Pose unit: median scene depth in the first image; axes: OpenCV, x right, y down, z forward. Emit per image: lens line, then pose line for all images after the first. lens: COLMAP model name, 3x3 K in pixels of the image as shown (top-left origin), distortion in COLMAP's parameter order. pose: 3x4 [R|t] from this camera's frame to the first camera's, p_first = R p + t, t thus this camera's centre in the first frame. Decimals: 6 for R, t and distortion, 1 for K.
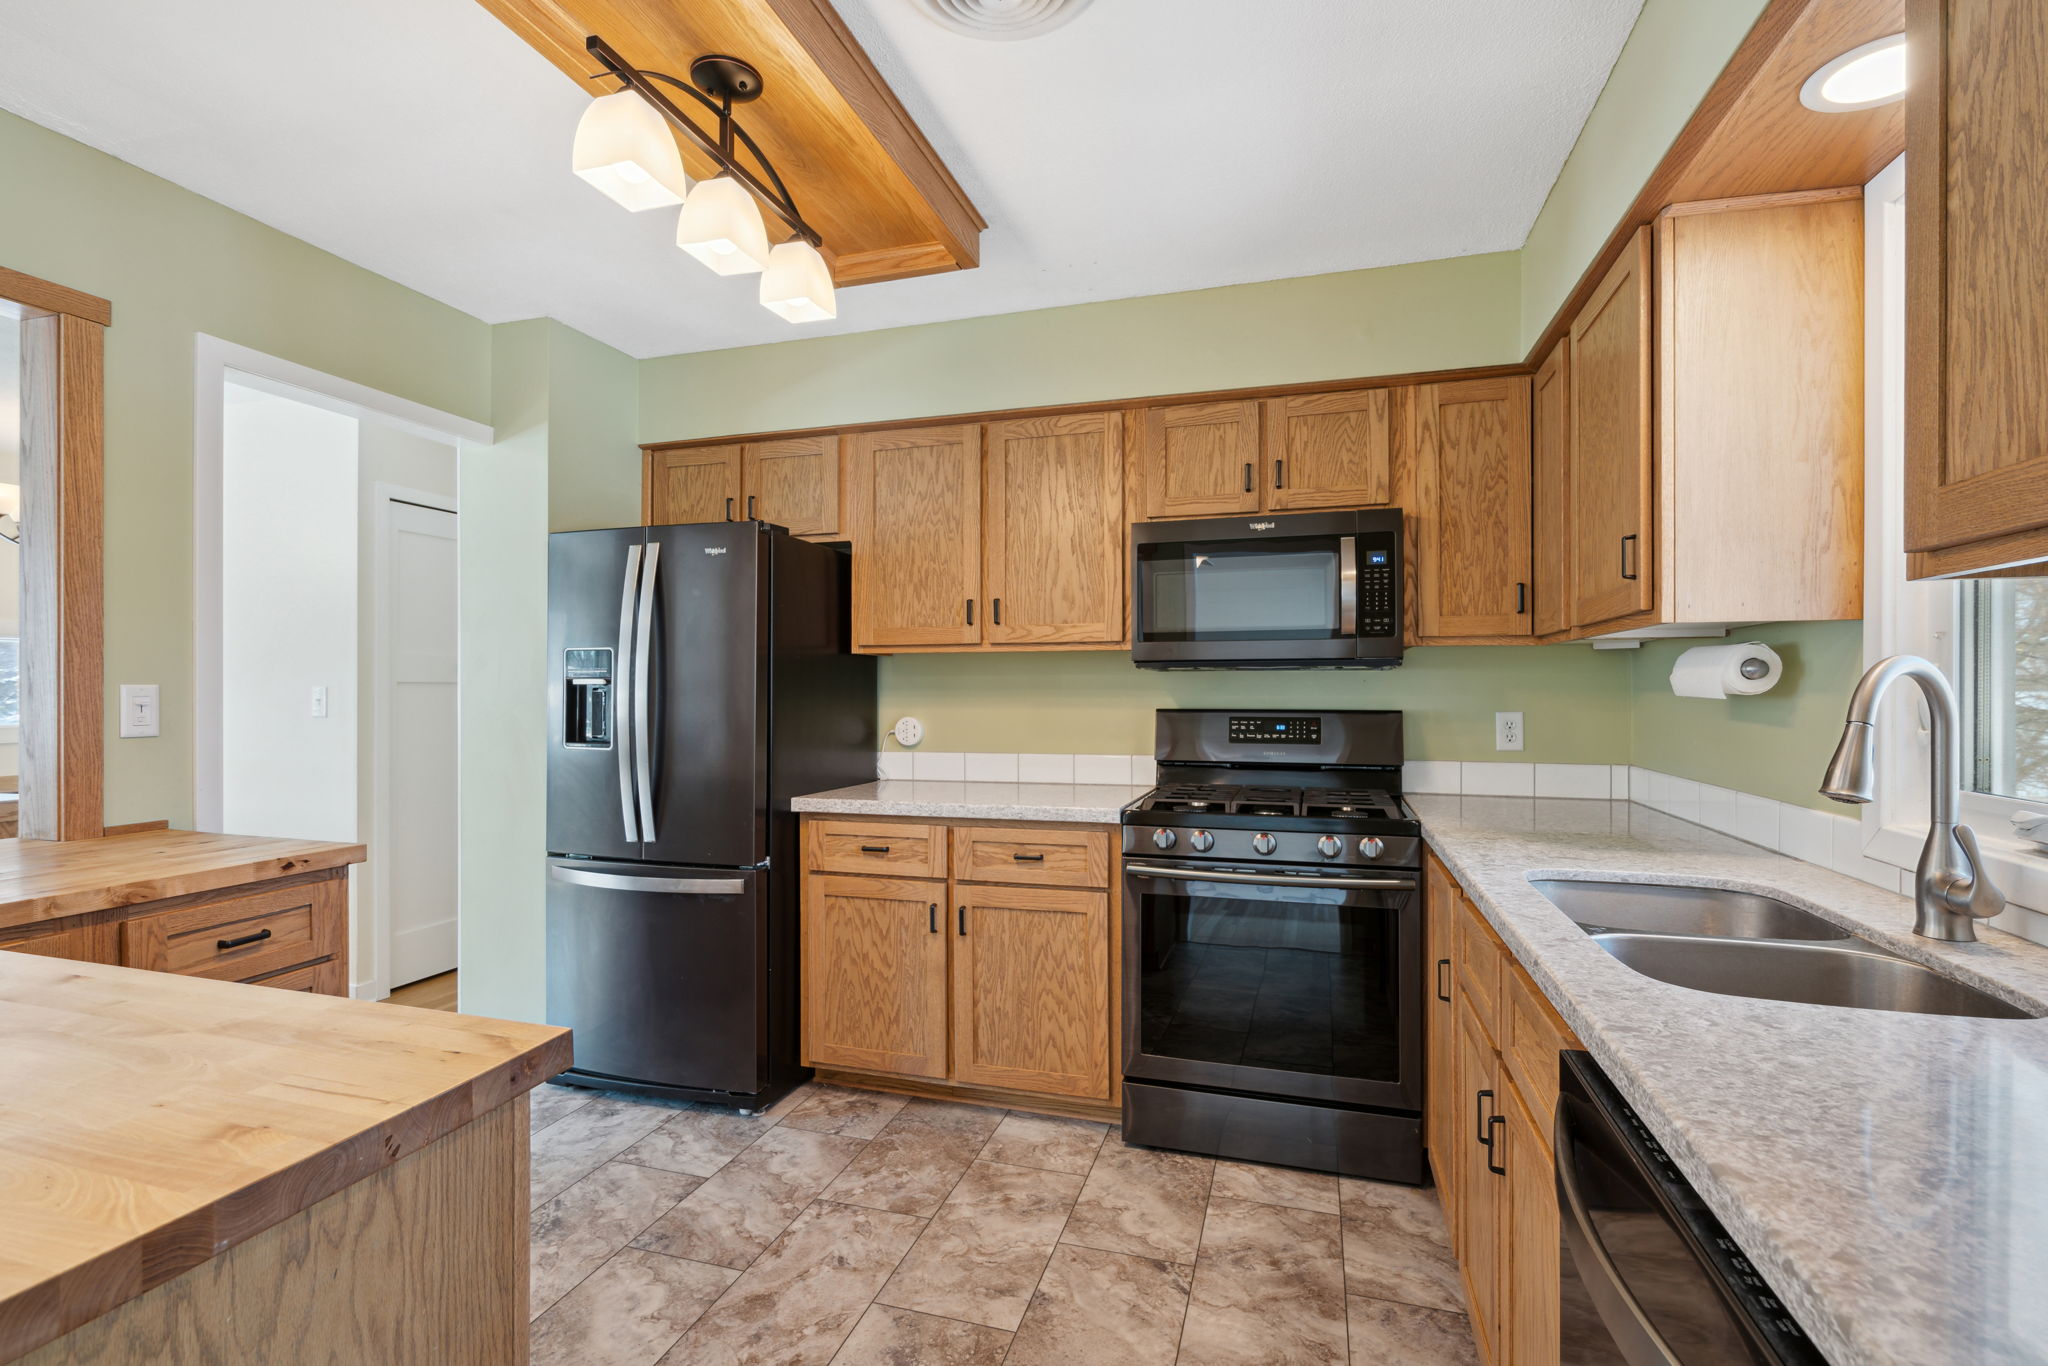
lens RADIAL K [[926.4, 0, 1028.3], [0, 926.4, 681.0], [0, 0, 1]] dist [-0.004999, 0.001329]
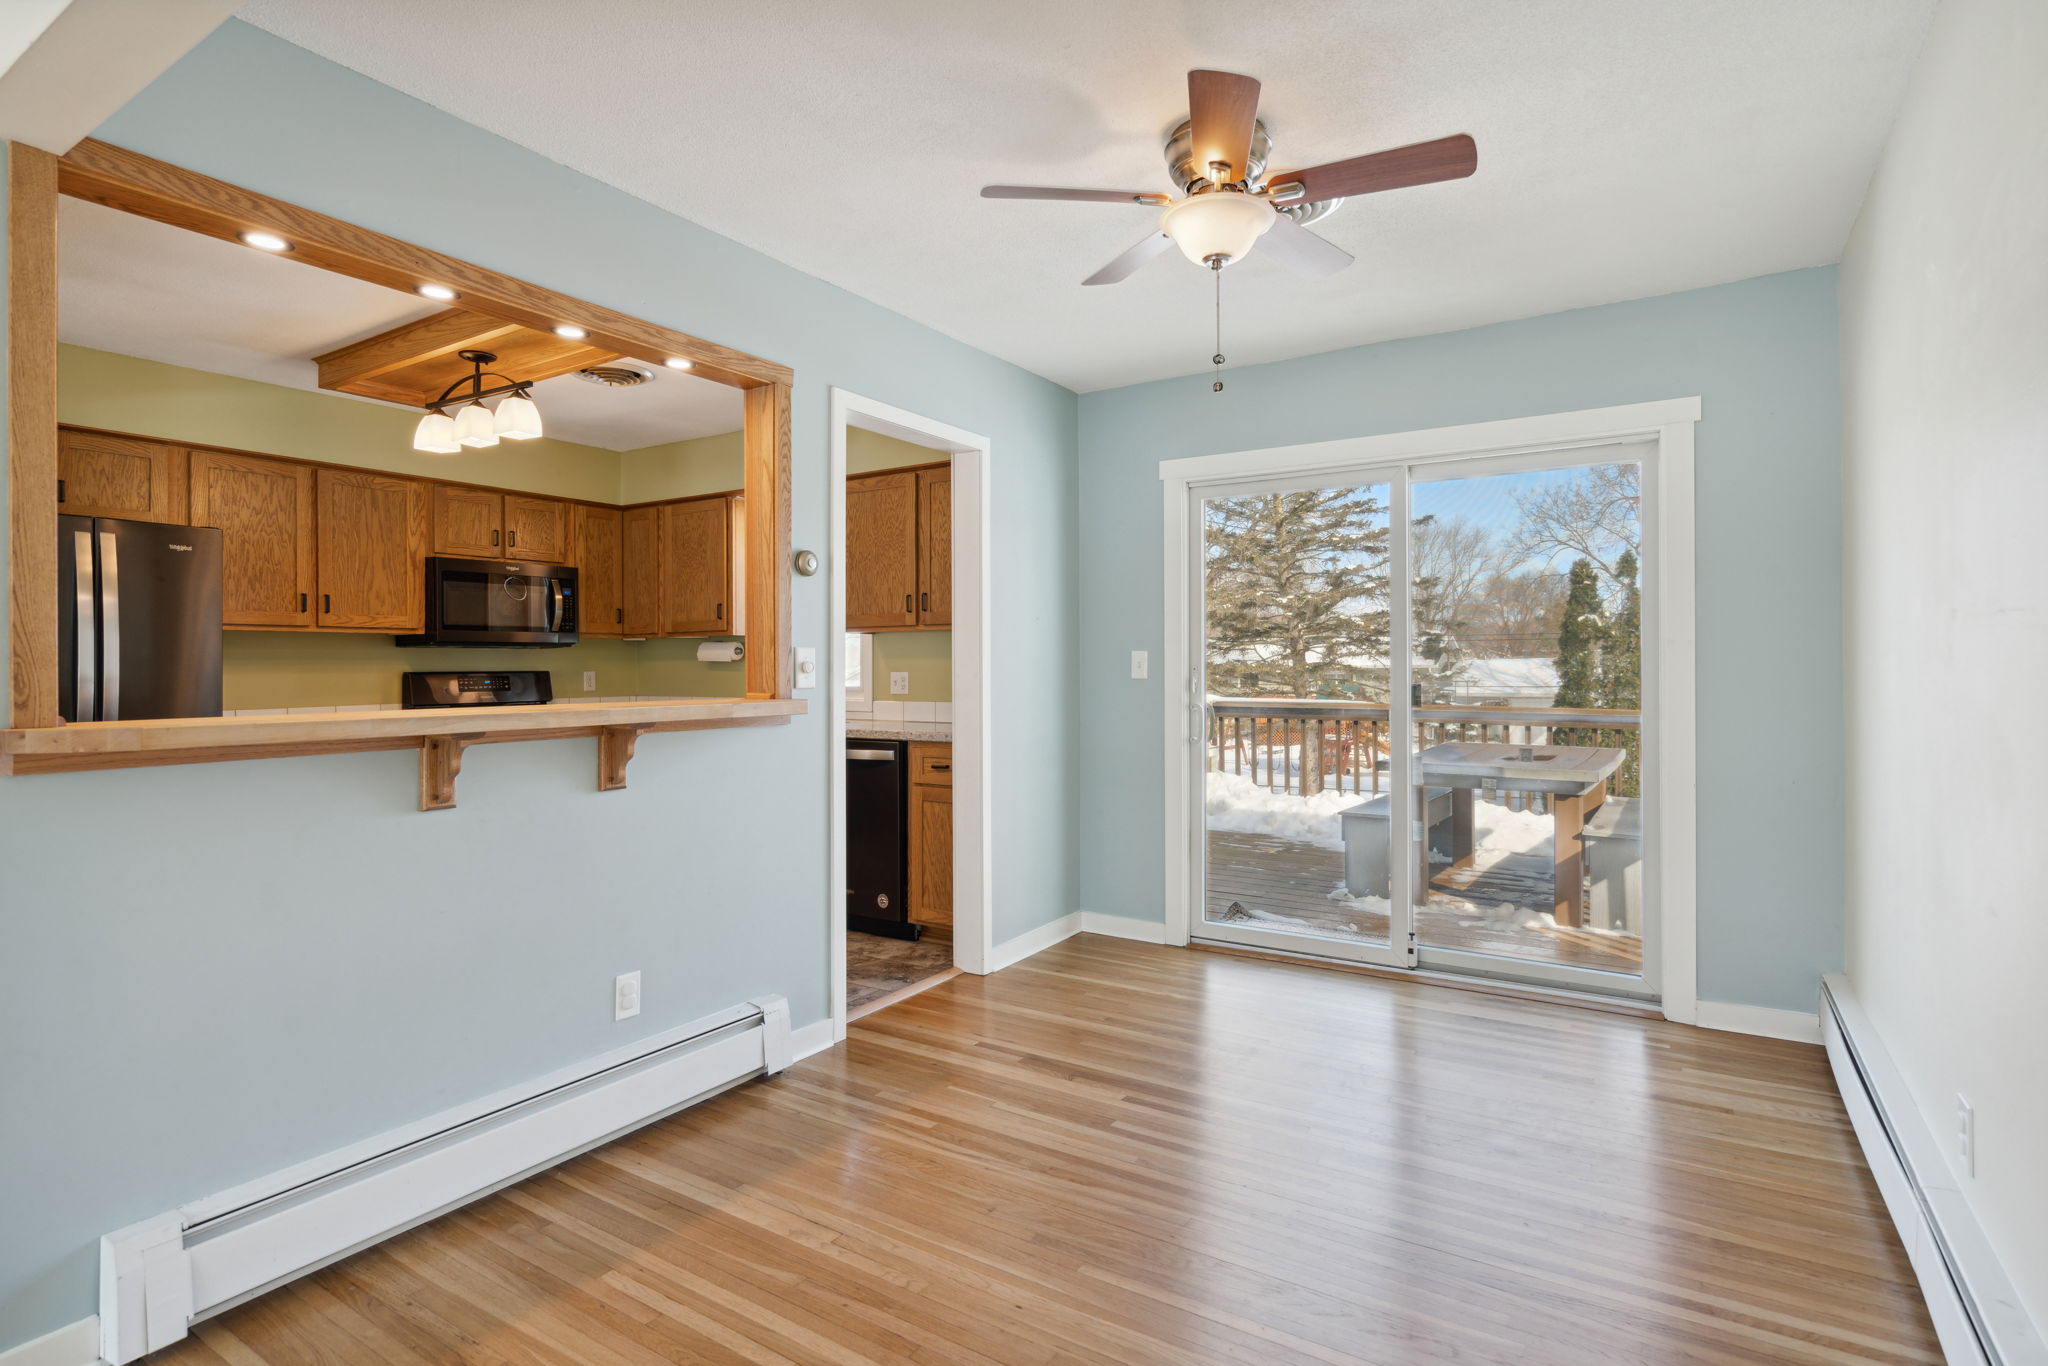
lens RADIAL K [[1012.7, 0, 1031.9], [0, 1012.7, 670.0], [0, 0, 1]] dist [-0.001775, -0.000161]
pose [[0.266335, -0.006642, 0.963858, -1.260189], [-0.001987, 0.999970, 0.007440, 0.012867], [-0.963878, -0.003897, 0.266314, -0.458318]]
